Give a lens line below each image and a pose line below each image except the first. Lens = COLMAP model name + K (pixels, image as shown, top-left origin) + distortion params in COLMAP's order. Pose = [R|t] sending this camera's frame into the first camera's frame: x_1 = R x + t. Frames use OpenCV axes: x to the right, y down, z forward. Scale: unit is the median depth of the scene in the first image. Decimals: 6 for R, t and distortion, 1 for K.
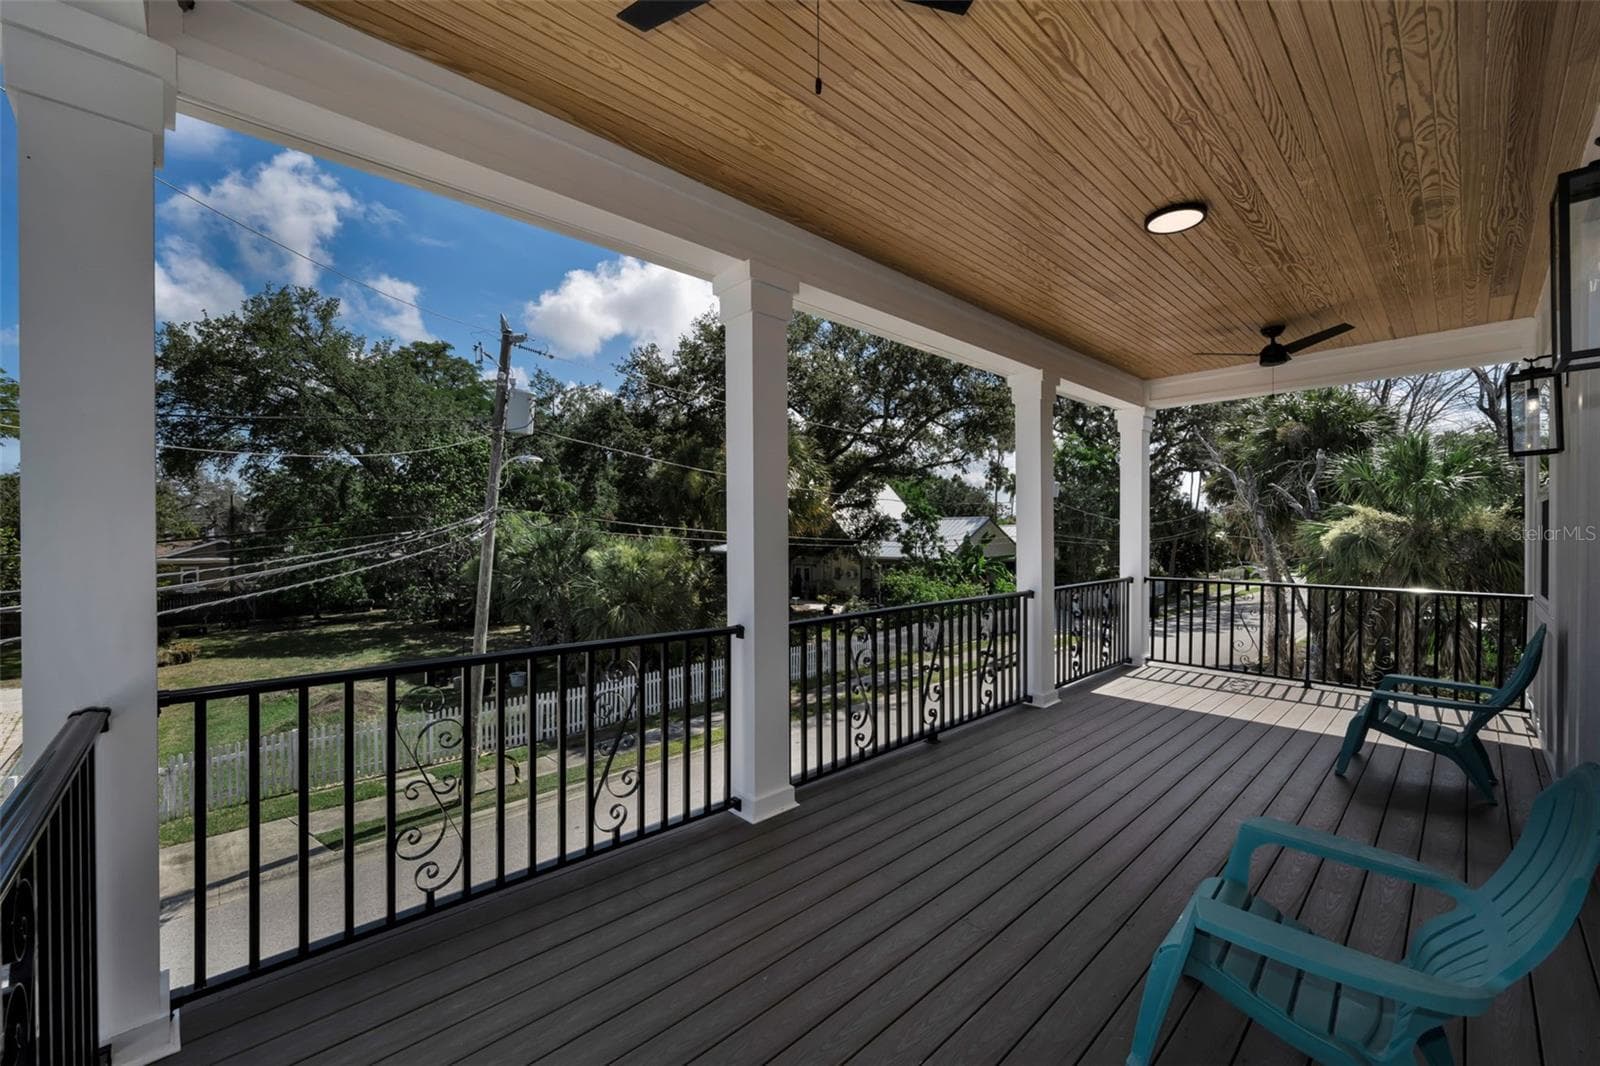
lens RADIAL K [[639.3, 0, 800.0], [0, 639.3, 533.0], [0, 0, 1]] dist [0.002131, 0.000088]
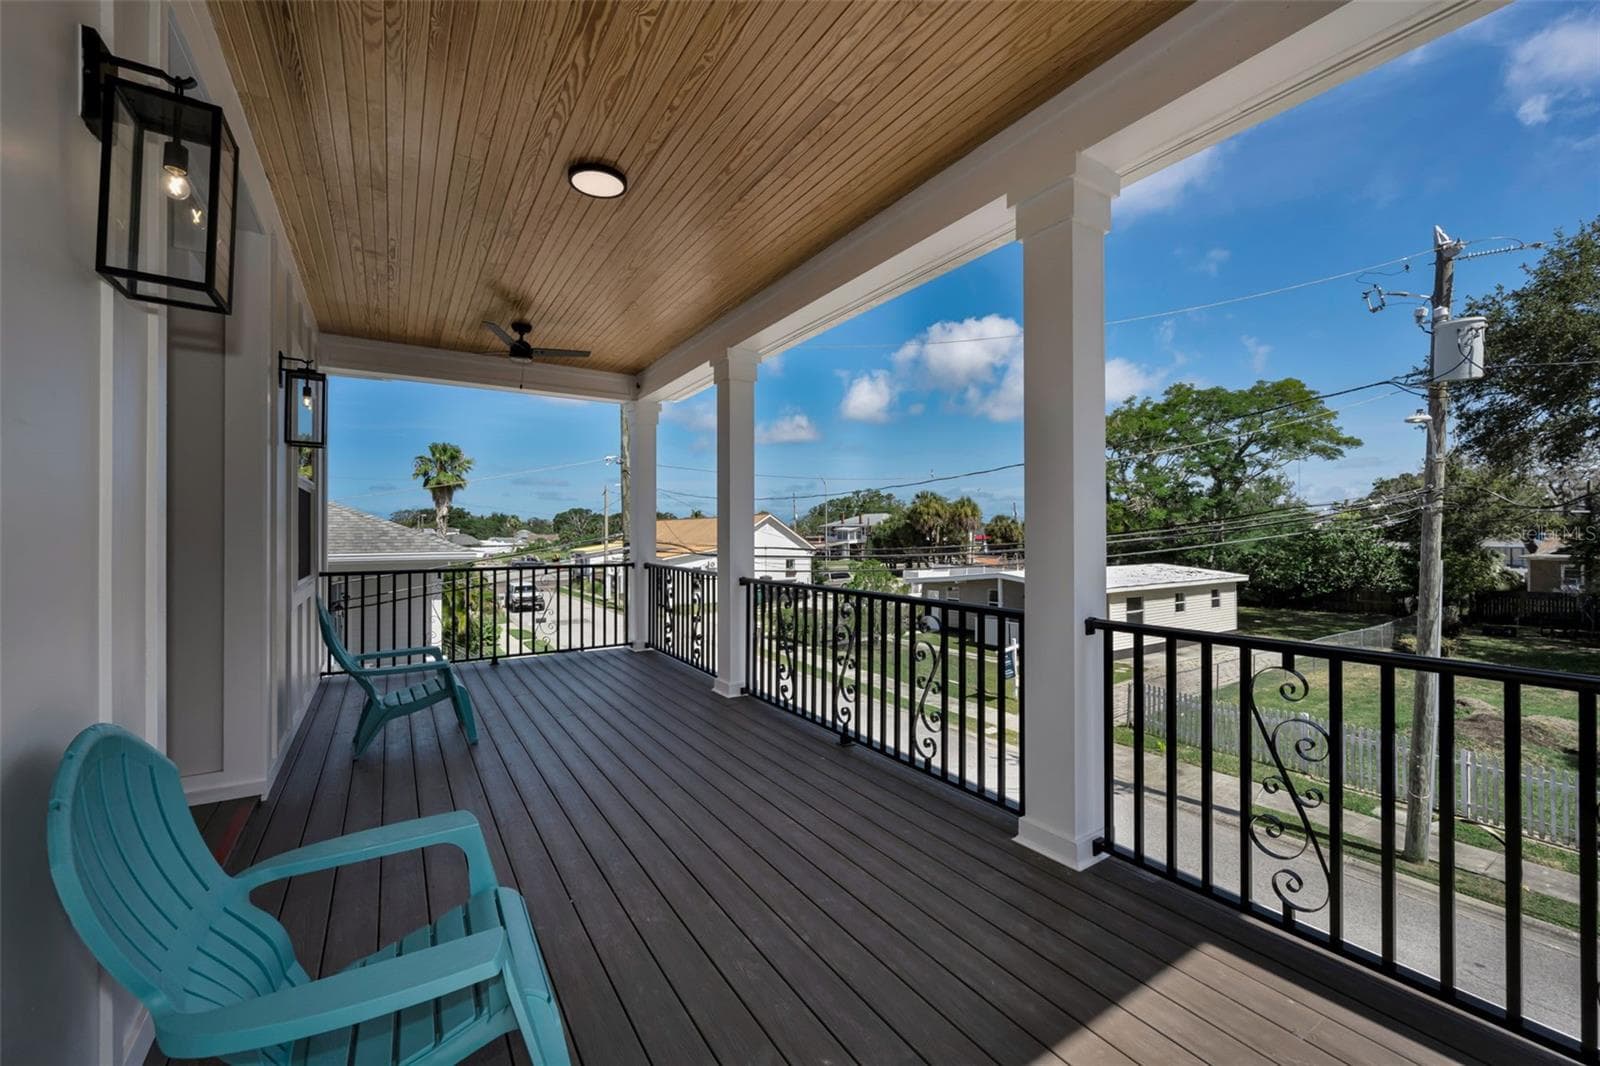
lens RADIAL K [[637.8, 0, 794.6], [0, 637.8, 536.8], [0, 0, 1]] dist [-0.000846, -0.000034]
pose [[-0.187172, 0.006441, -0.982306, 0.292409], [0.005803, 0.999968, 0.005451, 0.008135], [0.982310, -0.004680, -0.187203, 0.293629]]
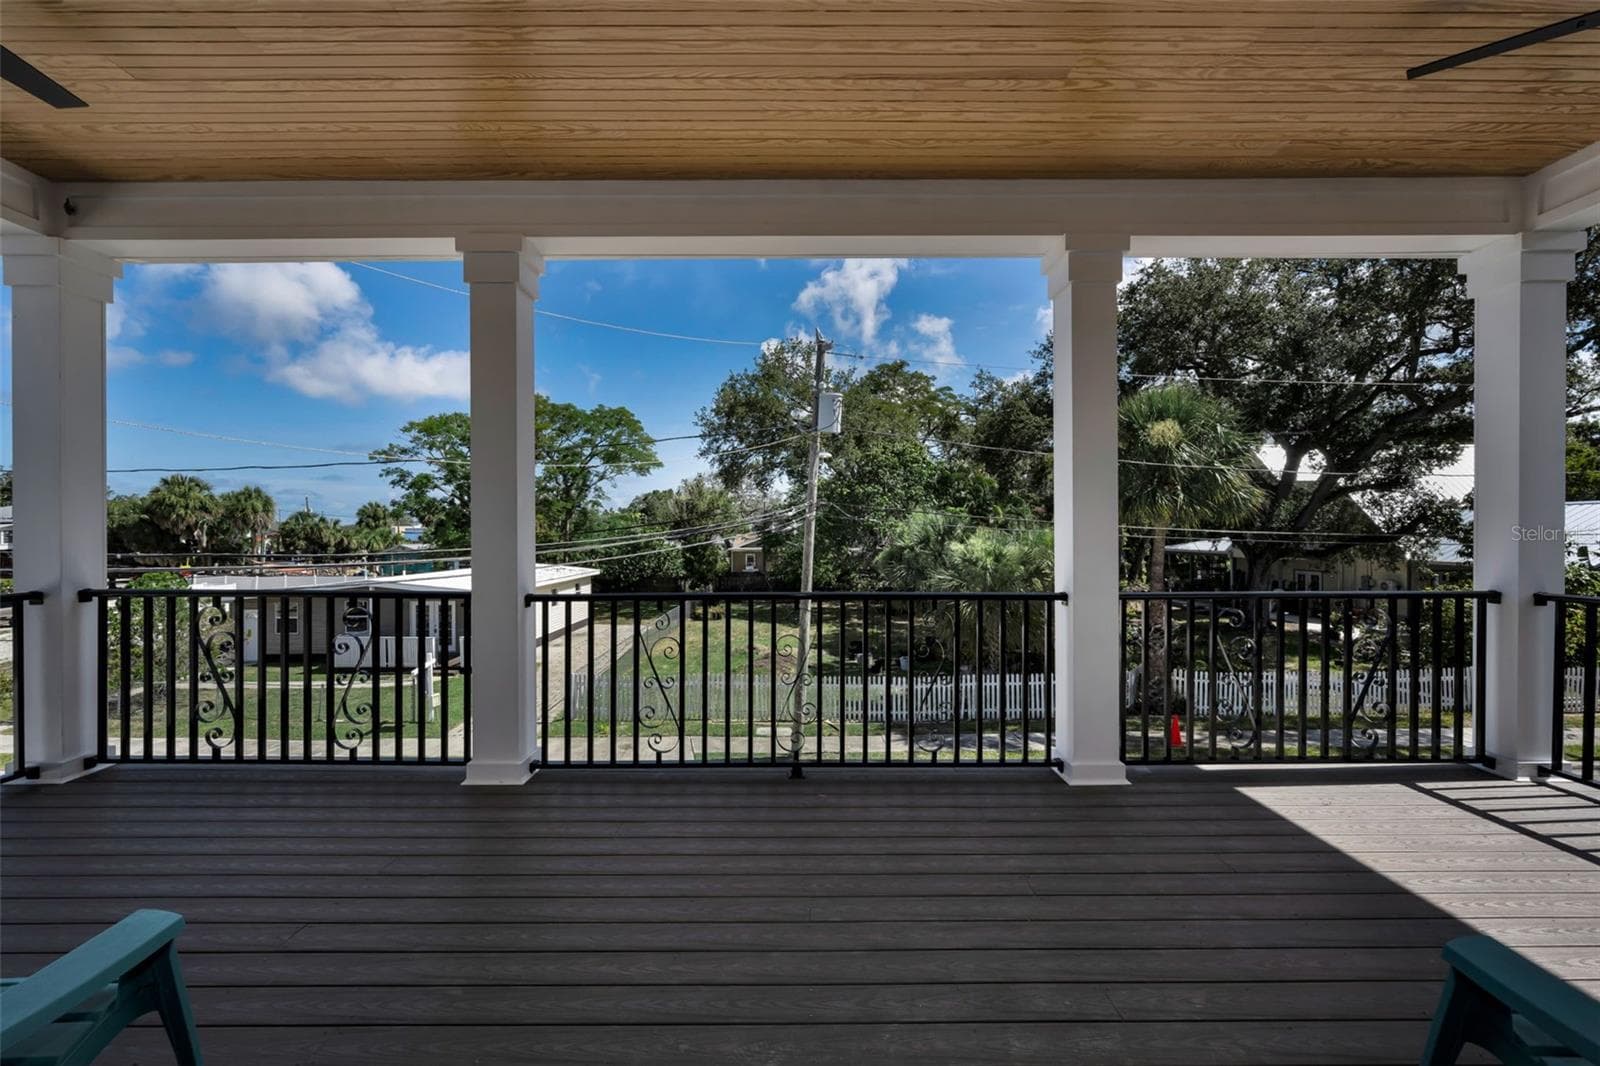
lens RADIAL K [[637.8, 0, 794.6], [0, 637.8, 536.8], [0, 0, 1]] dist [-0.000846, -0.000034]
pose [[0.734008, 0.003894, -0.679130, 0.193745], [0.002224, 0.999964, 0.008138, 0.009617], [0.679138, -0.007484, 0.733973, 0.122007]]
